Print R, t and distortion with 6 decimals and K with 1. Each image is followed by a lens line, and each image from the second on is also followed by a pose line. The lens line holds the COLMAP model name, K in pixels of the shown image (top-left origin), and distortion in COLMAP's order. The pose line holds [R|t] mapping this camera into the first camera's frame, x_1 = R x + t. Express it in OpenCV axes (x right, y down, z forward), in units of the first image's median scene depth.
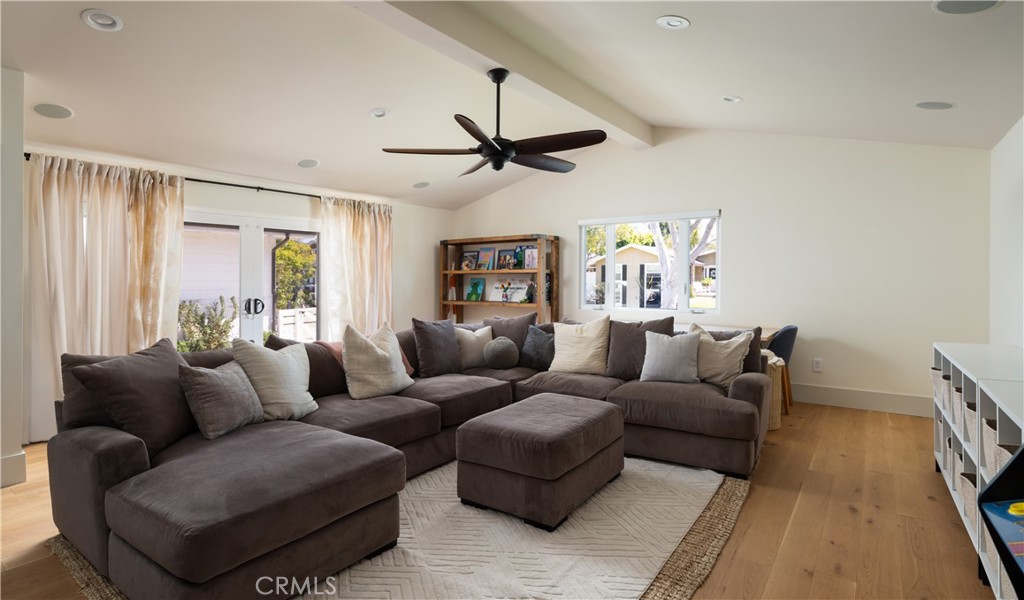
lens RADIAL K [[521.9, 0, 511.0], [0, 521.9, 293.1], [0, 0, 1]] dist [0.004214, -0.000007]
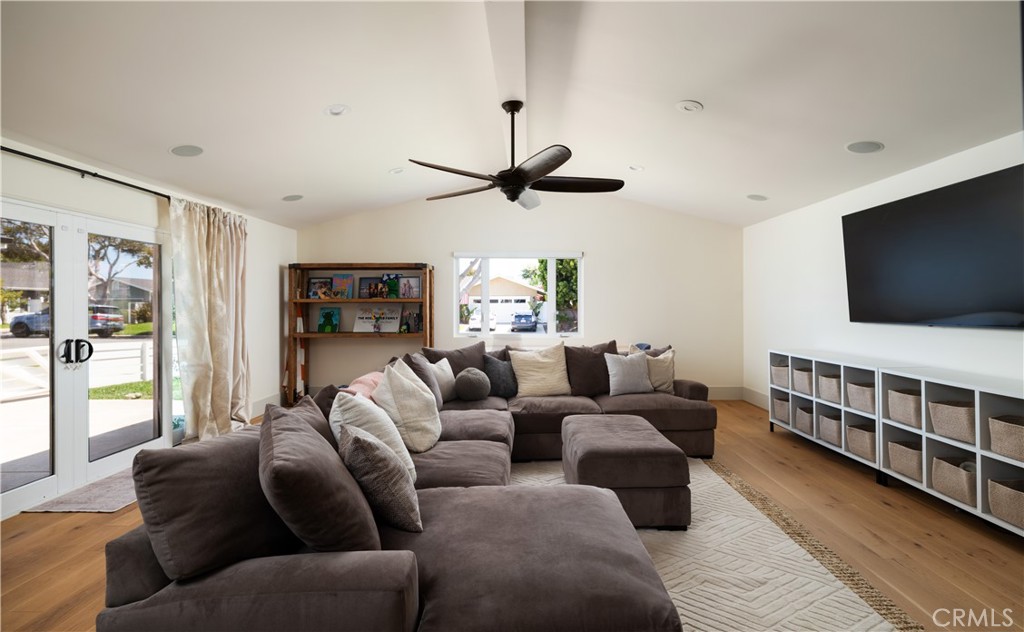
lens RADIAL K [[483.3, 0, 511.6], [0, 483.3, 315.5], [0, 0, 1]] dist [-0.000219, 0.000790]
pose [[0.808666, -0.010539, 0.588173, -0.333517], [0.016736, 0.999847, -0.005095, -0.005677], [-0.588029, 0.013964, 0.808719, 0.149847]]
